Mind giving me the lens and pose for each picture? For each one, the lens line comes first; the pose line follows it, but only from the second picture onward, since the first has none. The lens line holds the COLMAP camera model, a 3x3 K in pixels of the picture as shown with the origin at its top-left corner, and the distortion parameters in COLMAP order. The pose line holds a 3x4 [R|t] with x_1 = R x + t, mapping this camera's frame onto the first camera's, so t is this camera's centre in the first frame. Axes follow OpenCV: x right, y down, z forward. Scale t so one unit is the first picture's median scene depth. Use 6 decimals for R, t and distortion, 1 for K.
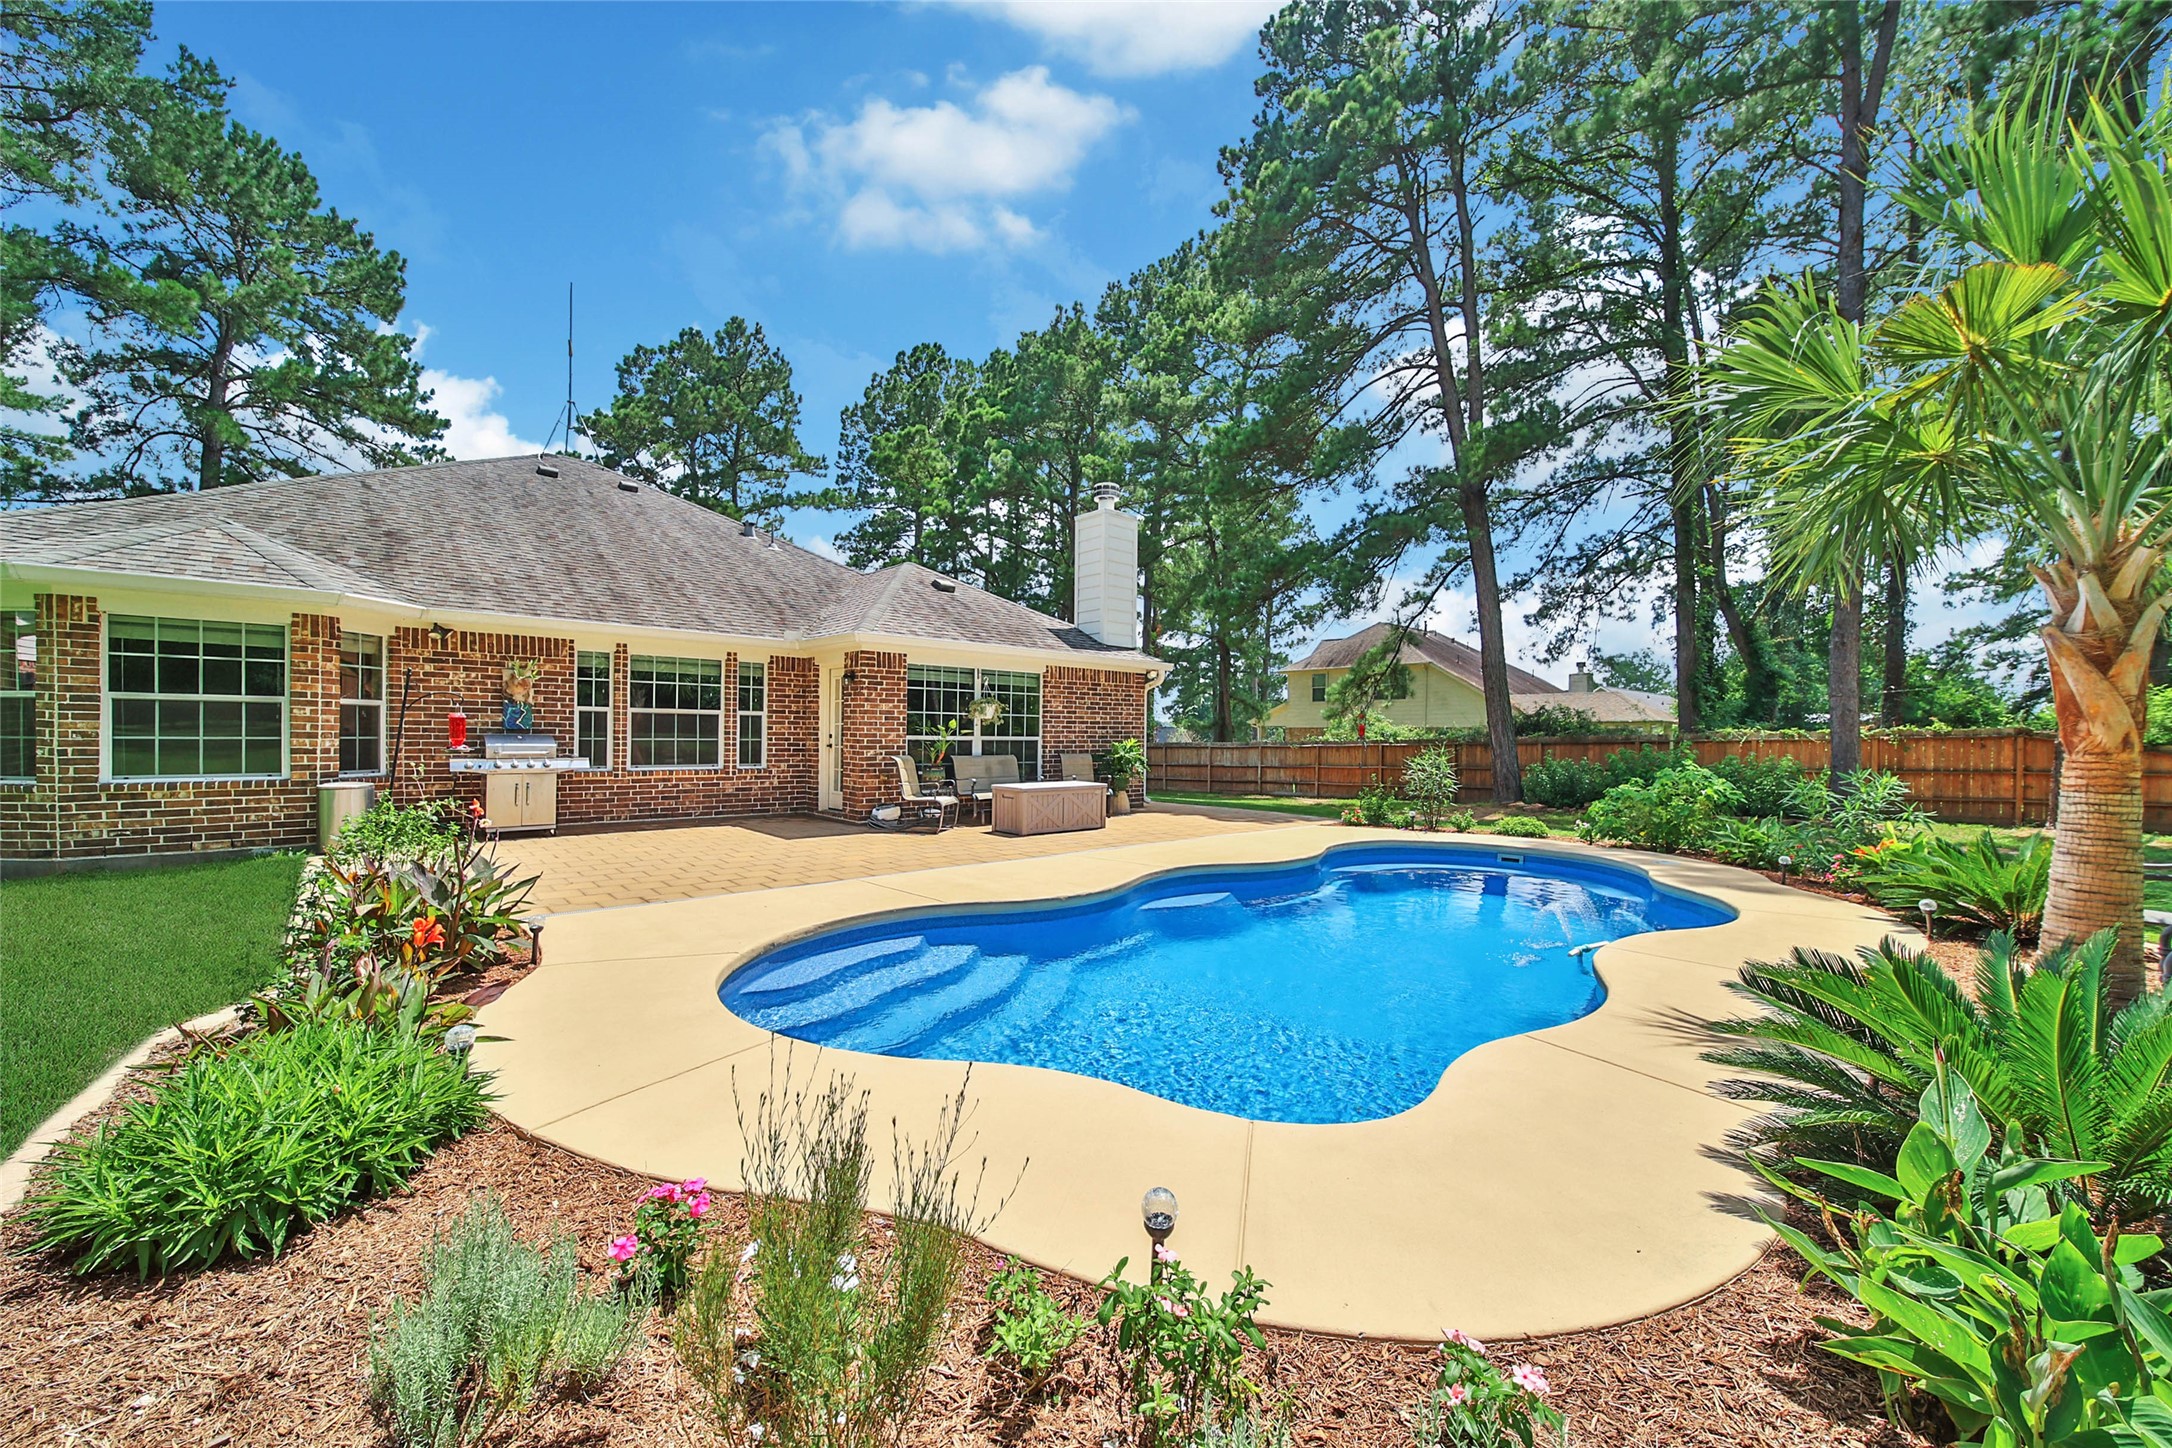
lens RADIAL K [[795.3, 0, 1090.8], [0, 795.3, 738.0], [0, 0, 1]] dist [-0.003446, -0.001088]
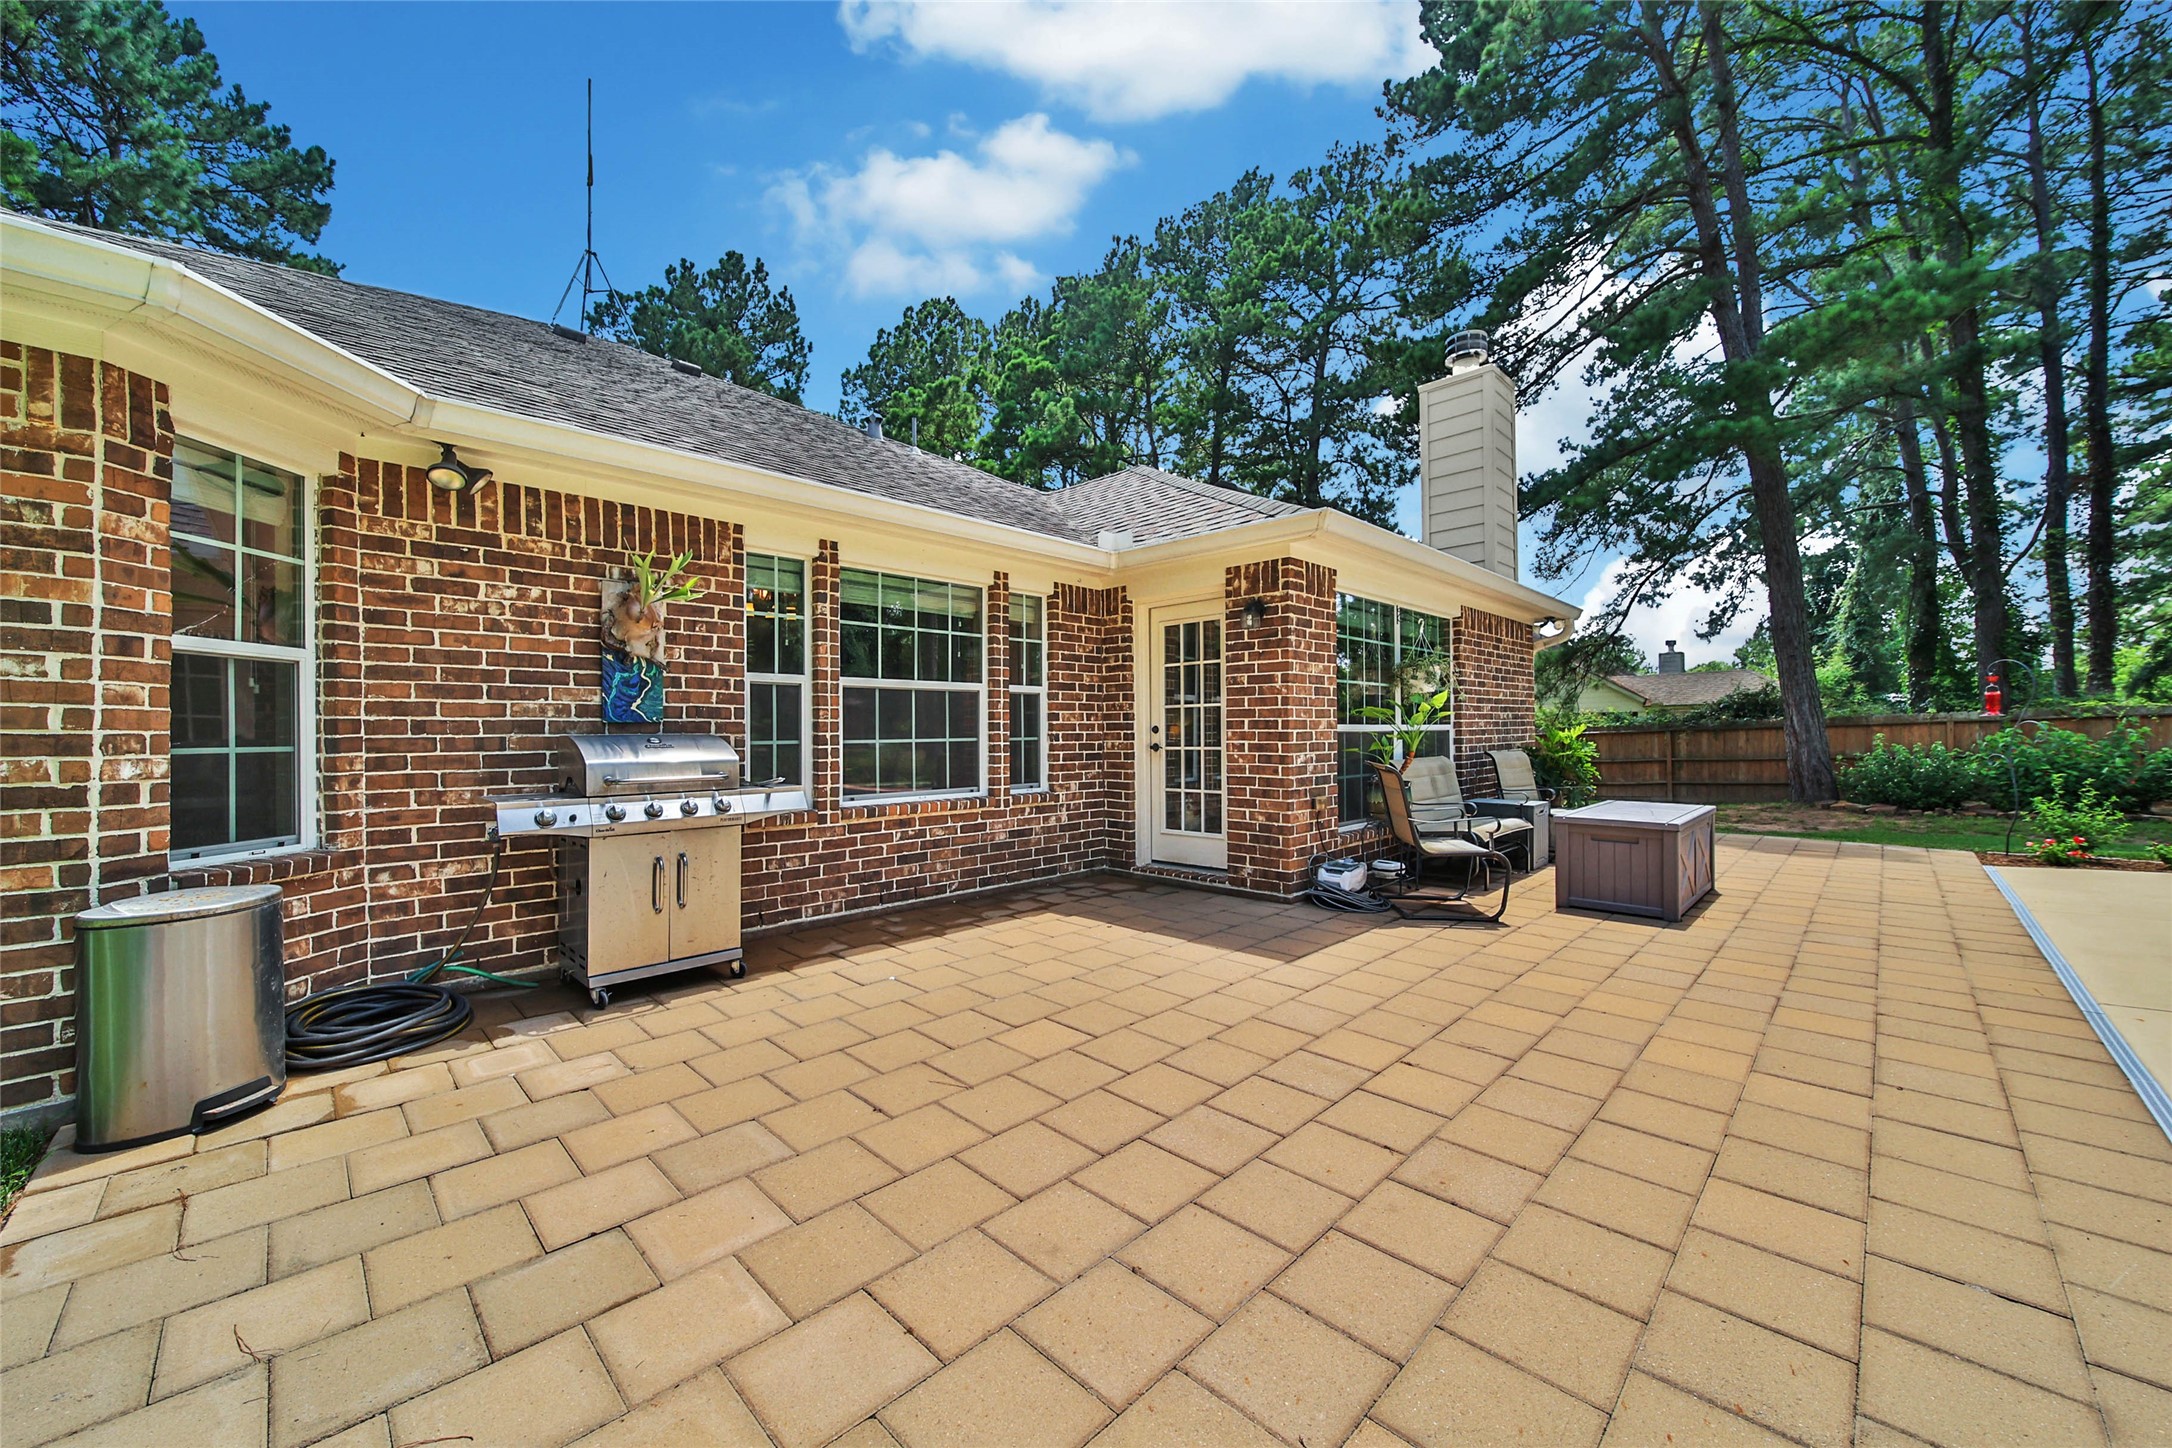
lens RADIAL K [[795.3, 0, 1081.7], [0, 795.3, 726.3], [0, 0, 1]] dist [-0.003446, -0.001088]
pose [[0.998750, -0.021186, 0.045282, -0.462763], [0.021795, 0.999678, -0.012997, 0.001605], [-0.044992, 0.013968, 0.998890, 0.518160]]
